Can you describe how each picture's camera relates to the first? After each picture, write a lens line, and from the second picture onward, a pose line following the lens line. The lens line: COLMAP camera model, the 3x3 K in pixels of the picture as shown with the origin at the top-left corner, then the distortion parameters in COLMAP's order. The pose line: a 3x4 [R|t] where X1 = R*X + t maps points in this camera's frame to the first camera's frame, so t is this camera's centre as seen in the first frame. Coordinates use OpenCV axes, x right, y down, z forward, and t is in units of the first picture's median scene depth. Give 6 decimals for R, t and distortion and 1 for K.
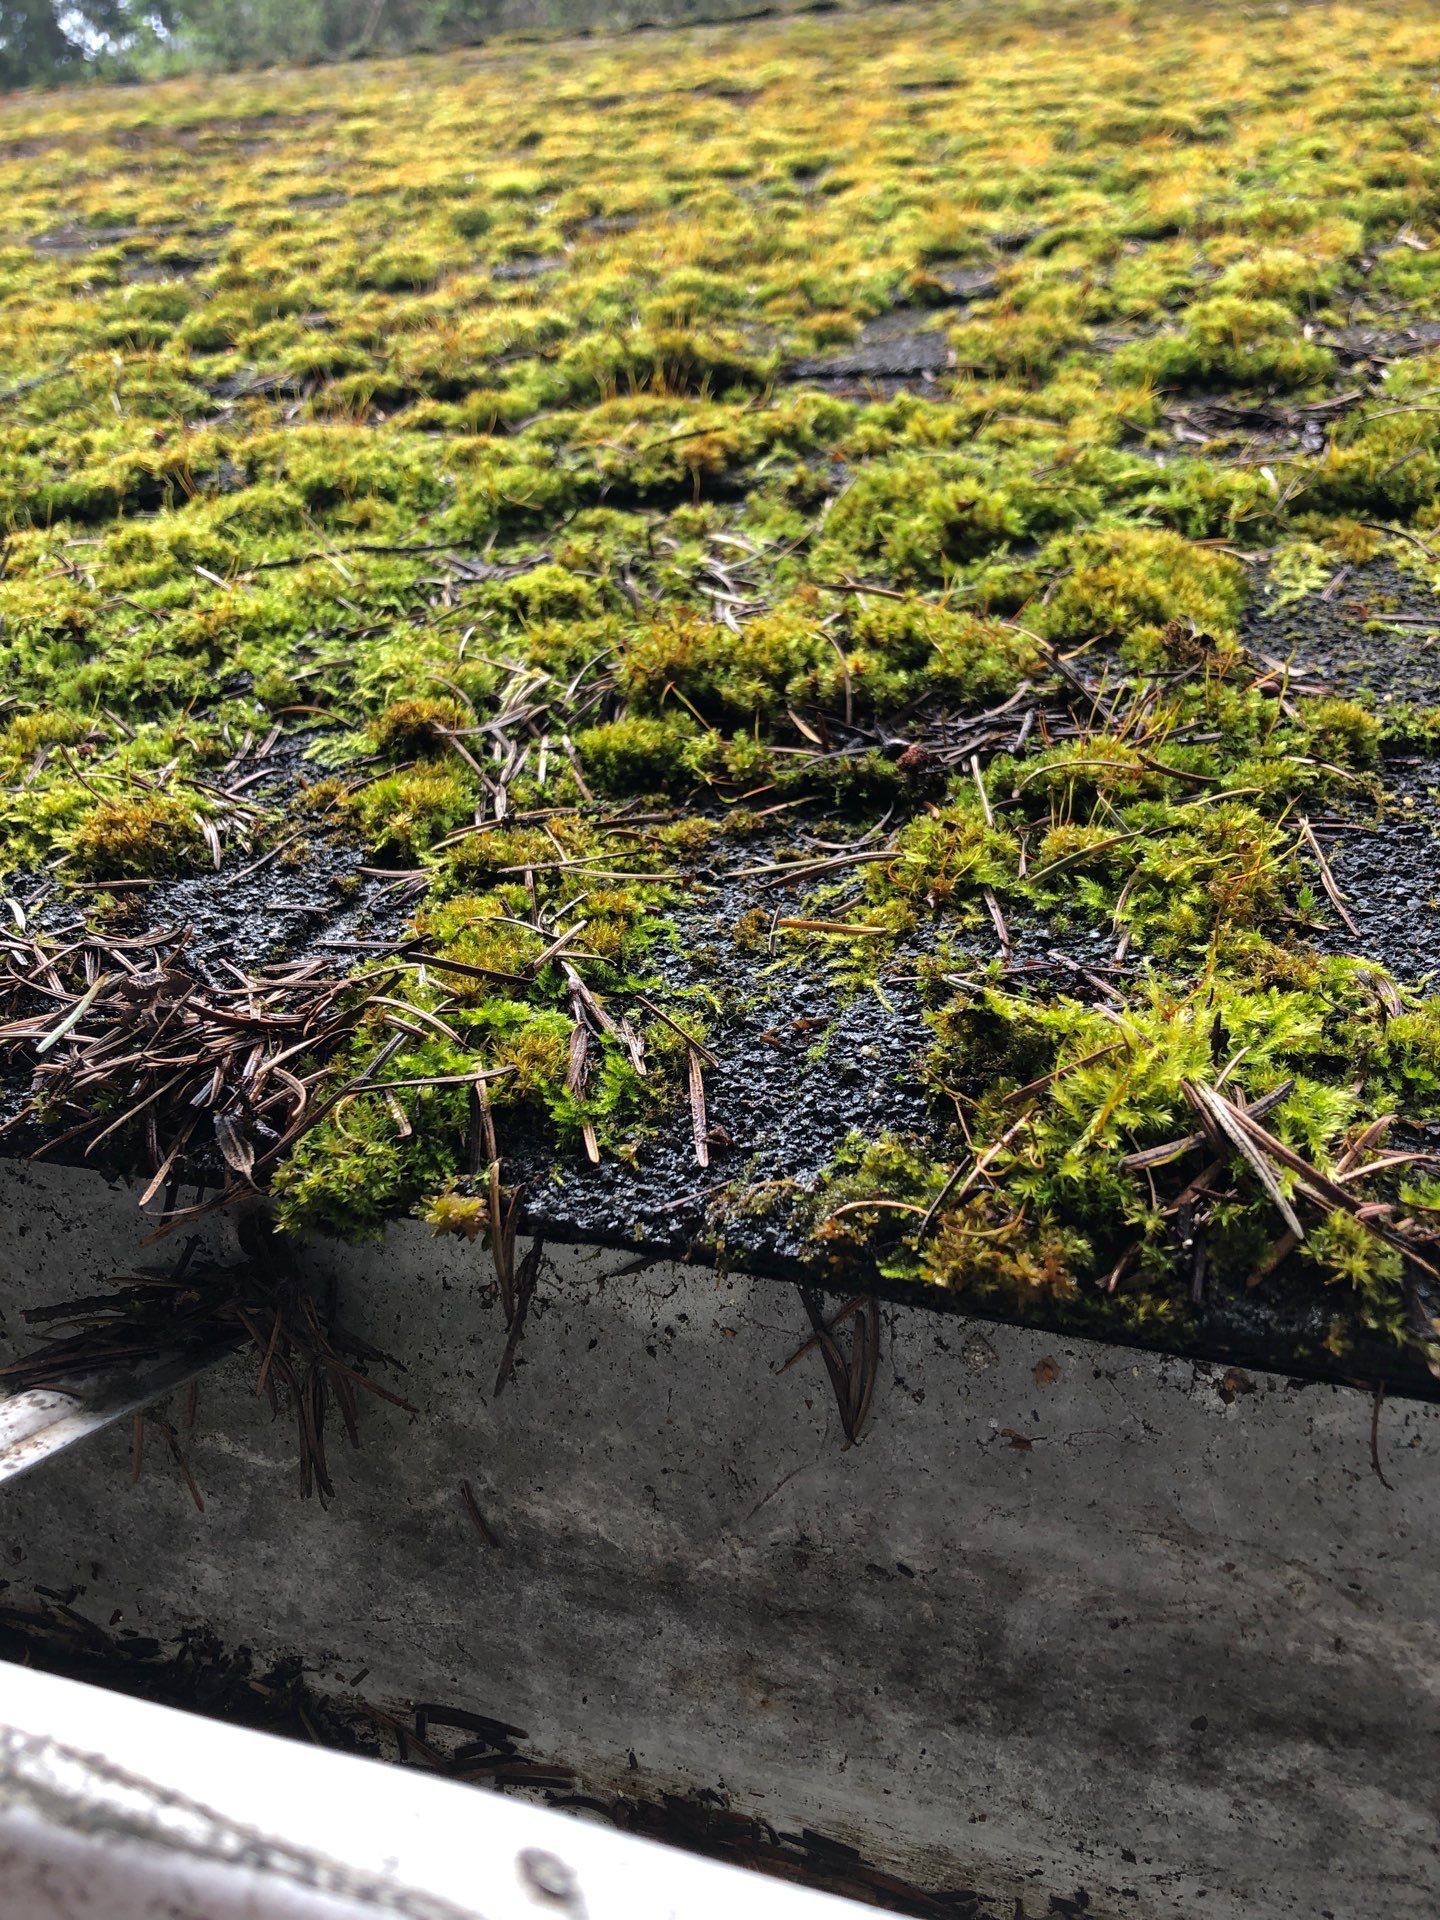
lens RADIAL K [[1542.4, 0, 718.8], [0, 1542.4, 962.1], [0, 0, 1]] dist [0.028424, -0.011947]
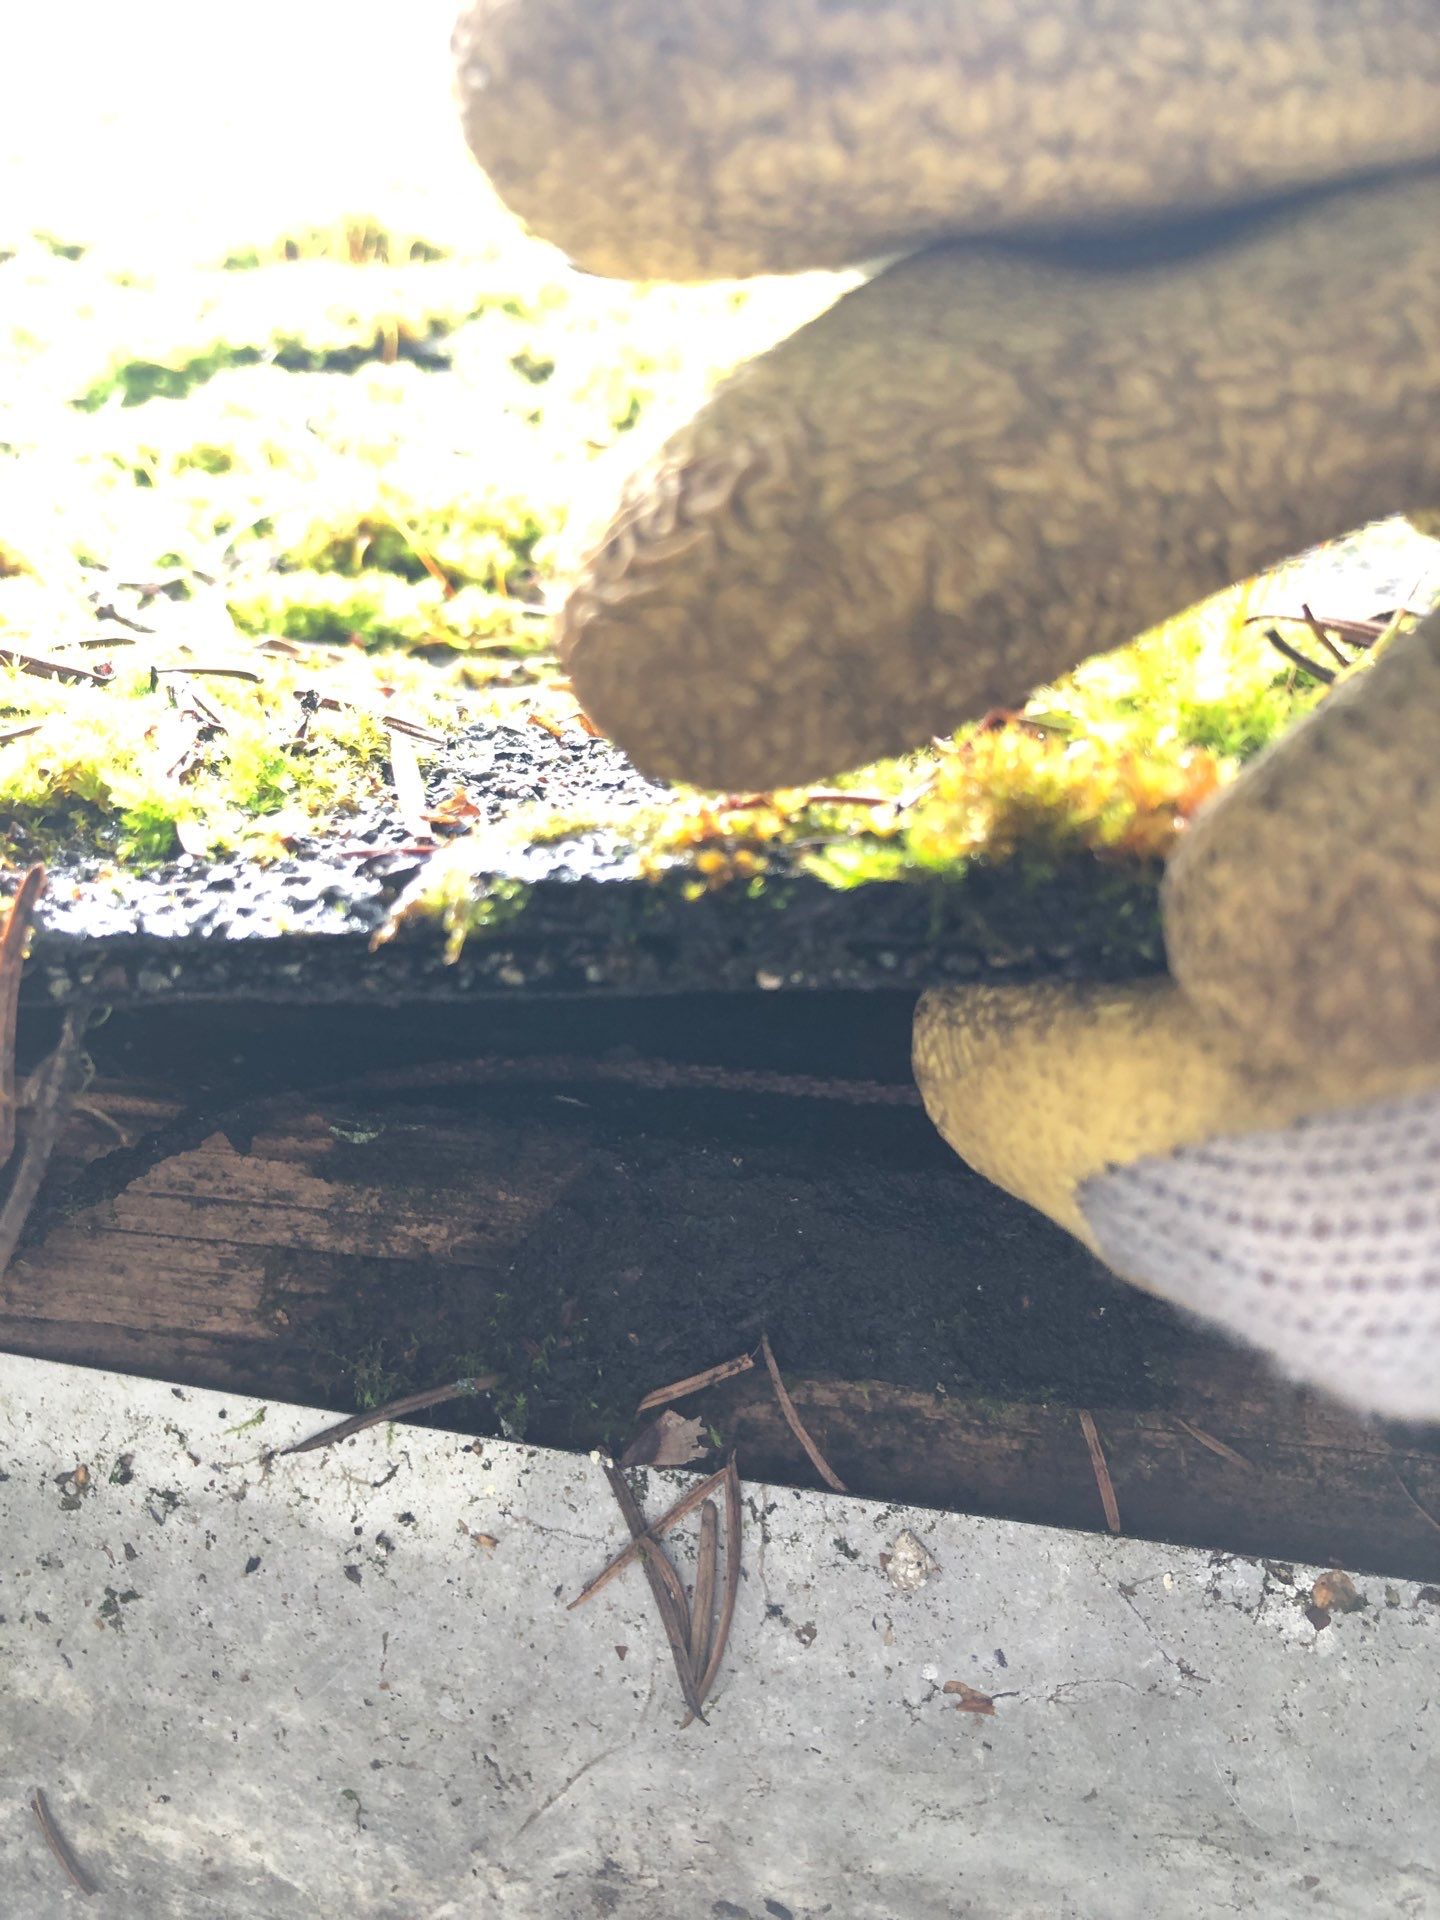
lens RADIAL K [[1542.4, 0, 701.1], [0, 1542.4, 939.3], [0, 0, 1]] dist [0.028424, -0.011947]
pose [[0.980596, -0.011322, 0.195711, -0.027040], [0.014923, 0.999745, -0.016935, 0.015805], [-0.195470, 0.019527, 0.980515, 0.388478]]
